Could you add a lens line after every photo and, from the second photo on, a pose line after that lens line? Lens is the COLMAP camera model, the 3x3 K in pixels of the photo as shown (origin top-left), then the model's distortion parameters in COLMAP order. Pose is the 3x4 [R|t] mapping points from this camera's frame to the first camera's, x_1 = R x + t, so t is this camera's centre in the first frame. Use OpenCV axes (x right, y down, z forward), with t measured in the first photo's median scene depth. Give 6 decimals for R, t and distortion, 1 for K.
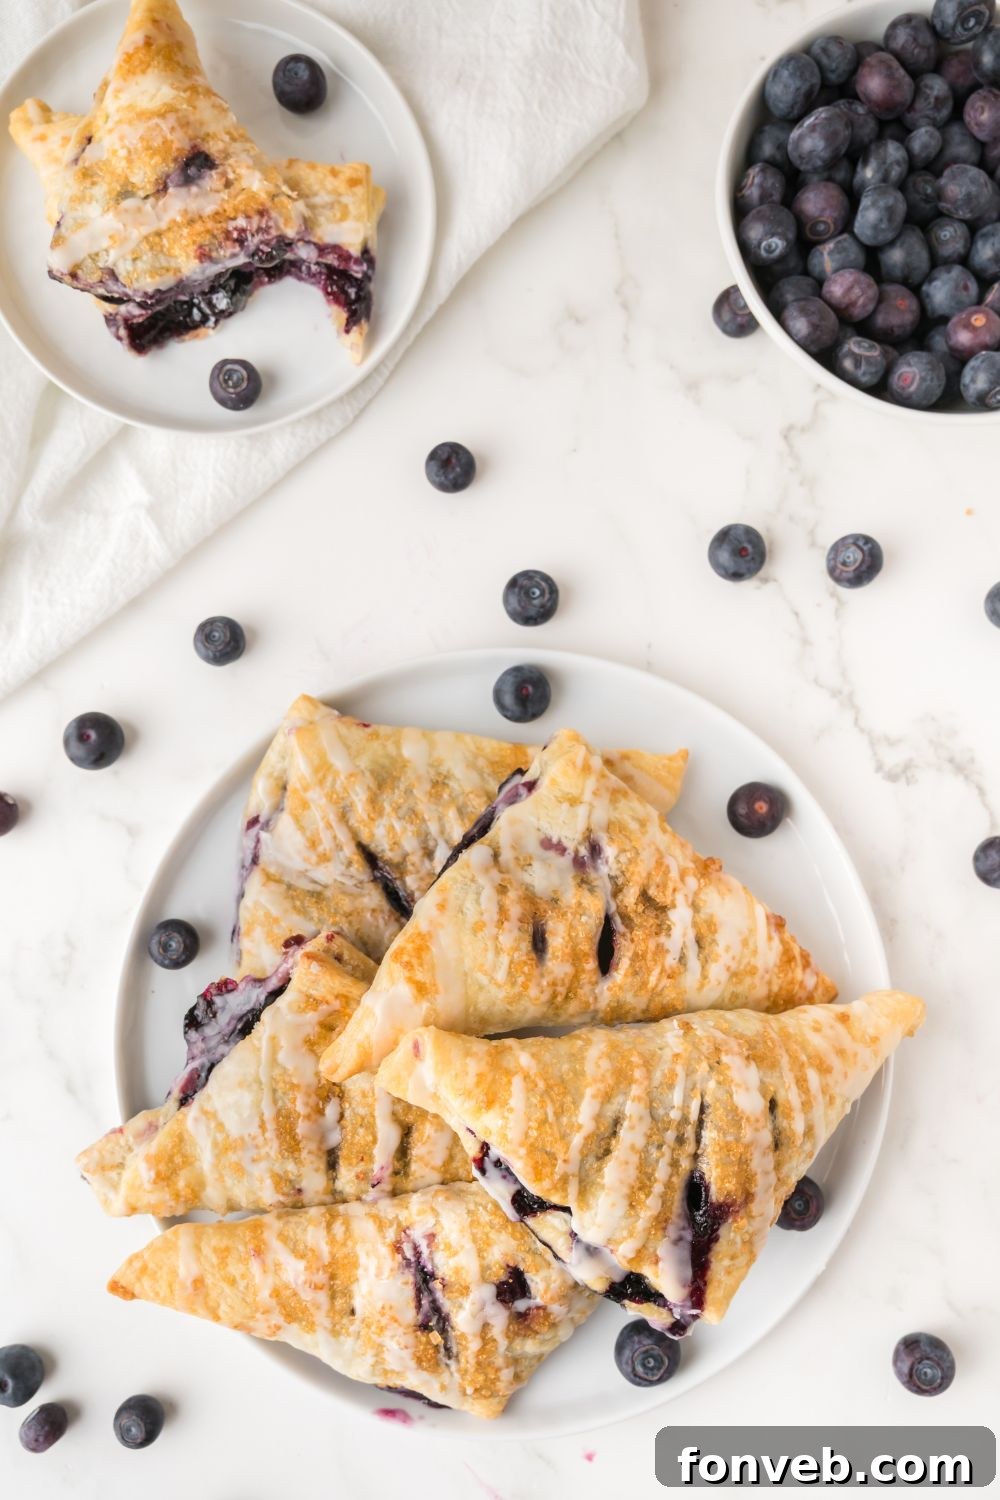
lens RADIAL K [[1281.3, 0, 507.3], [0, 1281.3, 750.3], [0, 0, 1]] dist [-0.003966, -0.000184]
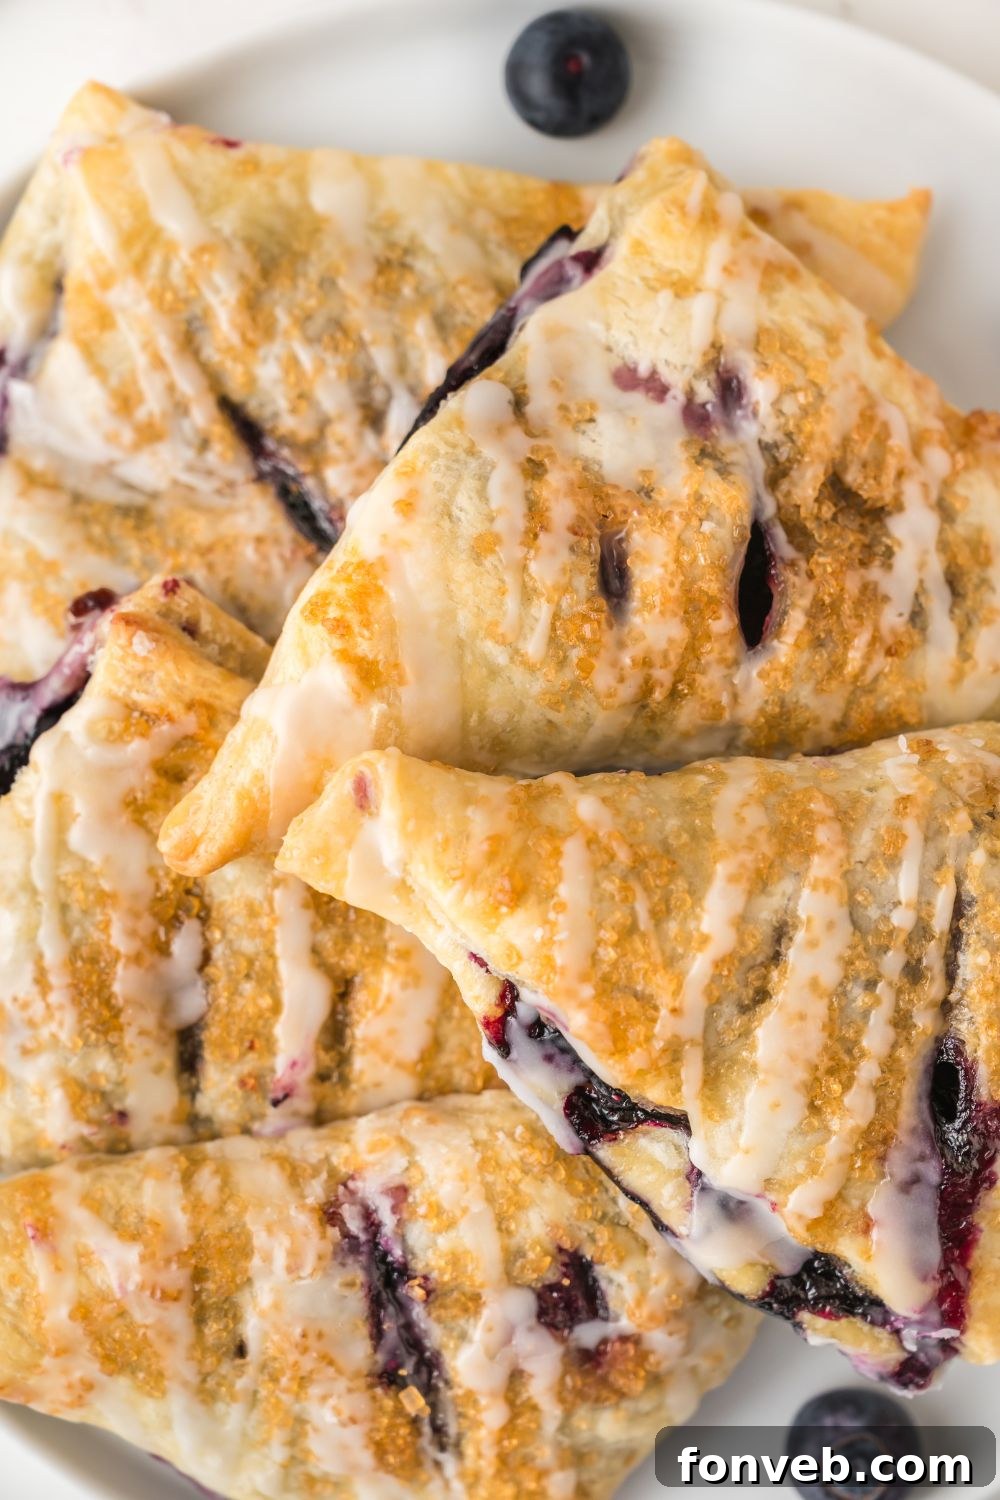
lens RADIAL K [[3134.3, 0, 500.0], [0, 3134.3, 750.0], [0, 0, 1]] dist [0.001237, 0.089816]
pose [[0.999787, -0.018370, -0.009423, -0.007447], [0.019182, 0.995300, 0.094923, 0.101835], [0.007635, -0.095084, 0.995440, -0.159638]]
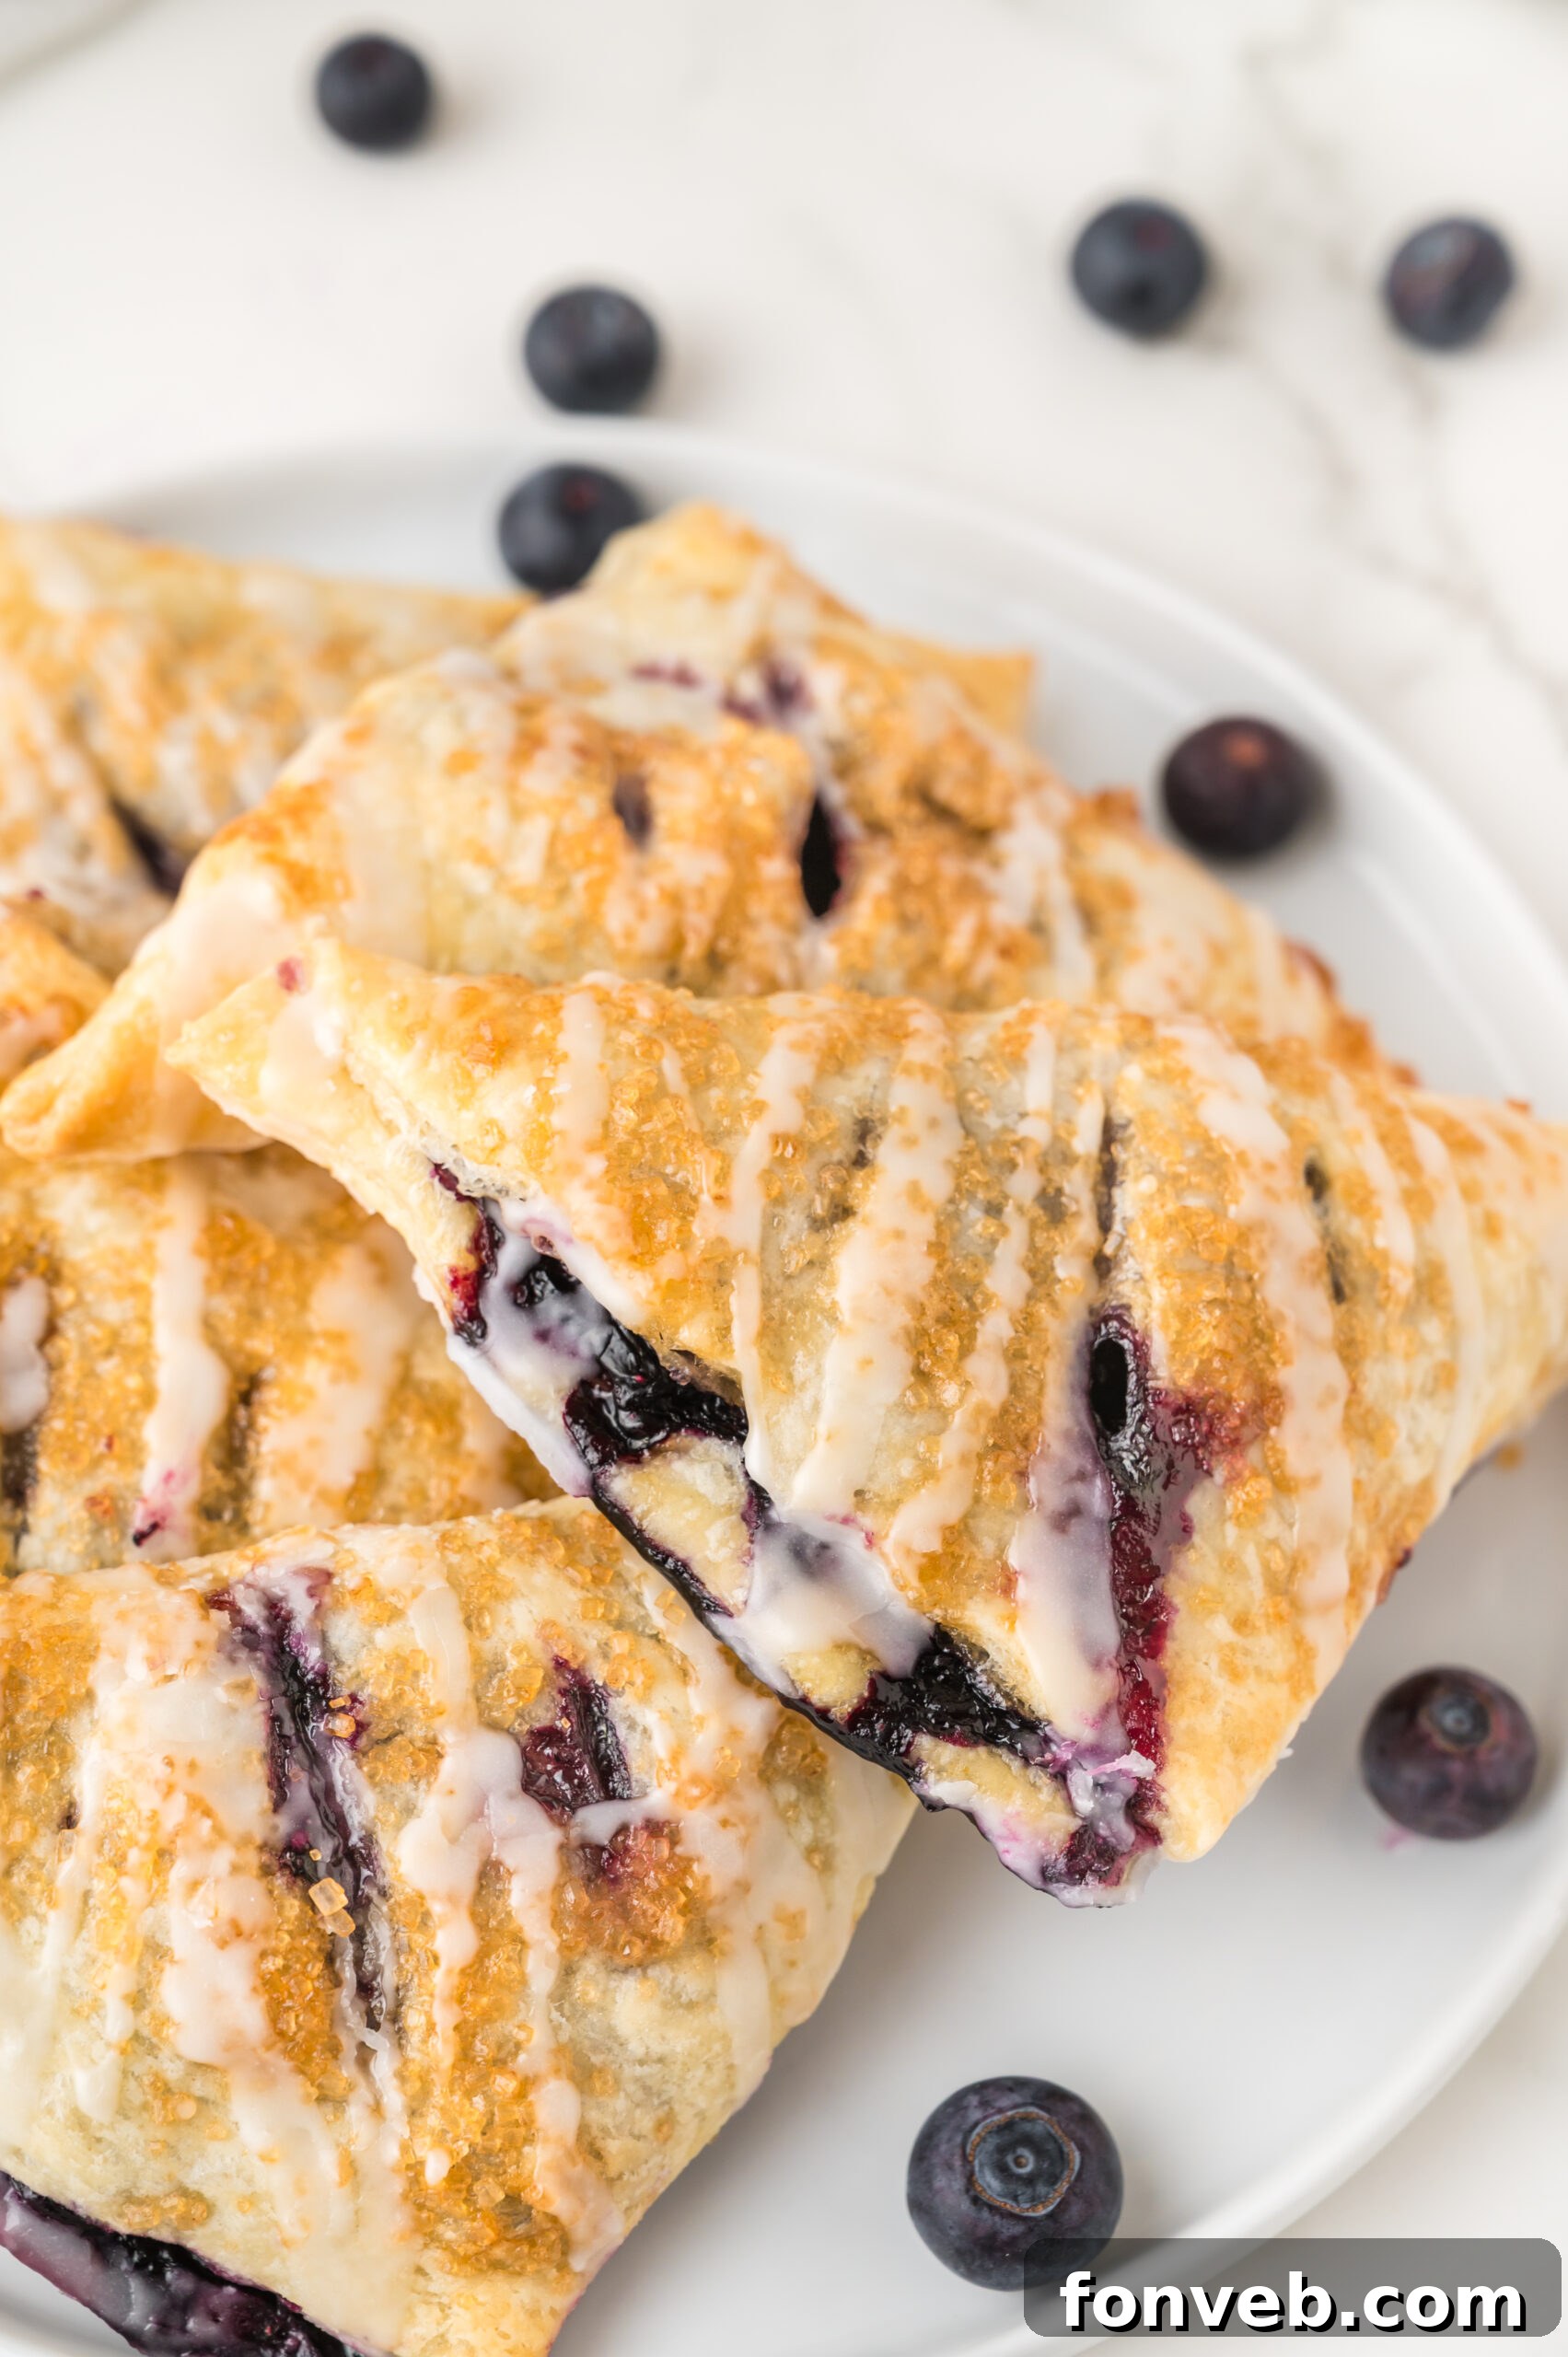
lens RADIAL K [[4925.1, 0, 784.0], [0, 4925.1, 1178.5], [0, 0, 1]] dist [0.001237, 0.089816]
pose [[0.998066, -0.006456, 0.061822, -0.018382], [0.035167, 0.878754, -0.475977, 0.887994], [-0.051254, 0.477231, 0.877282, -0.157128]]
